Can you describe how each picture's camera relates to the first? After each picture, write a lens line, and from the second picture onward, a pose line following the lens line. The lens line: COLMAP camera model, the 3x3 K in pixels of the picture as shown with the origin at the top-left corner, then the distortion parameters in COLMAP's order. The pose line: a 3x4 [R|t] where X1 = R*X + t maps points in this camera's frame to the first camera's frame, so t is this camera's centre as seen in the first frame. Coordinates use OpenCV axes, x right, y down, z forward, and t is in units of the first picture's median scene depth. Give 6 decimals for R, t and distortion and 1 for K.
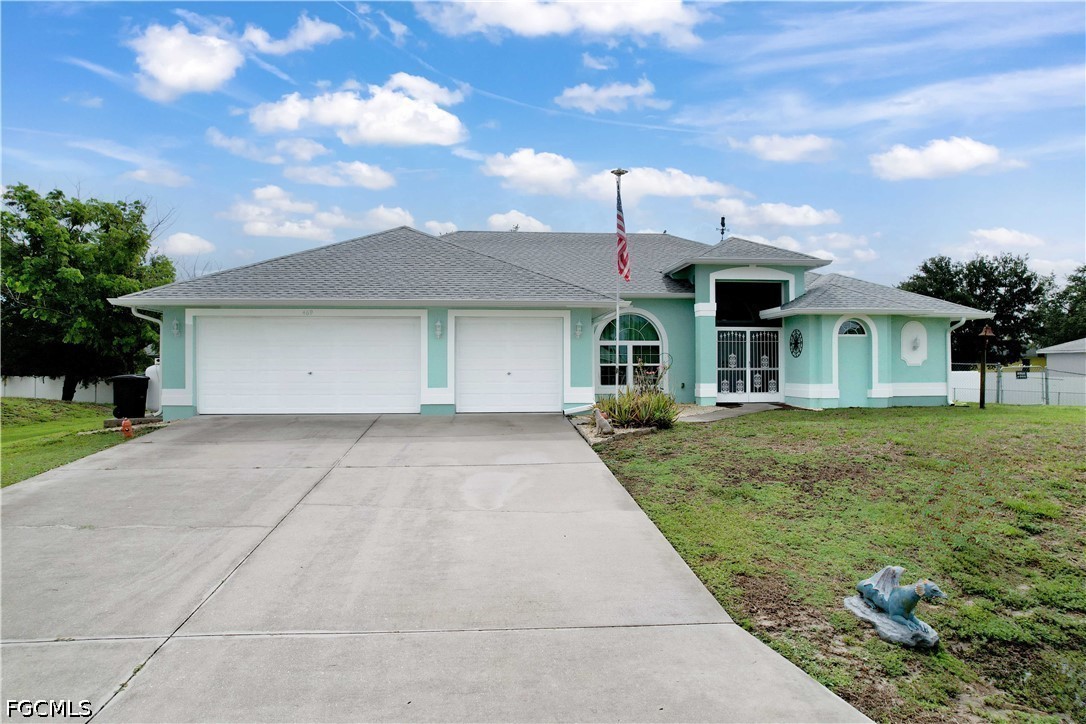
lens RADIAL K [[689.5, 0, 548.3], [0, 689.5, 363.8], [0, 0, 1]] dist [-0.046443, 0.004930]
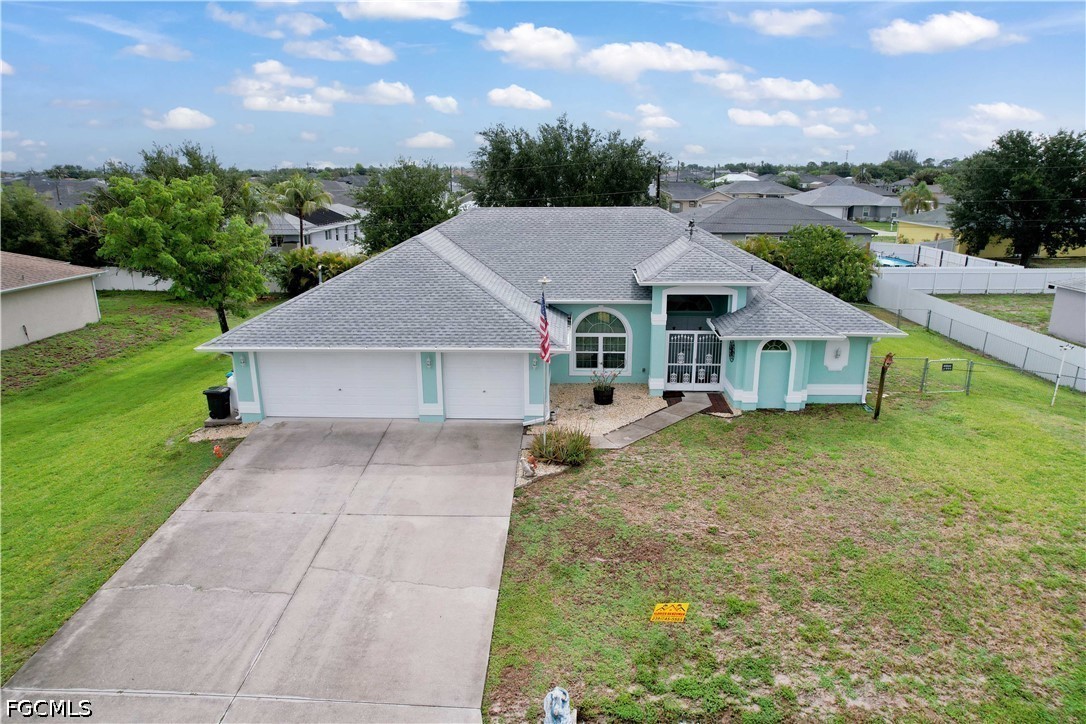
lens RADIAL K [[689.5, 0, 548.3], [0, 689.5, 363.8], [0, 0, 1]] dist [-0.046443, 0.004930]
pose [[0.991127, 0.034380, -0.128392, 0.192677], [0.003074, 0.959779, 0.280738, -0.336924], [0.132880, -0.278642, 0.951158, -0.189567]]
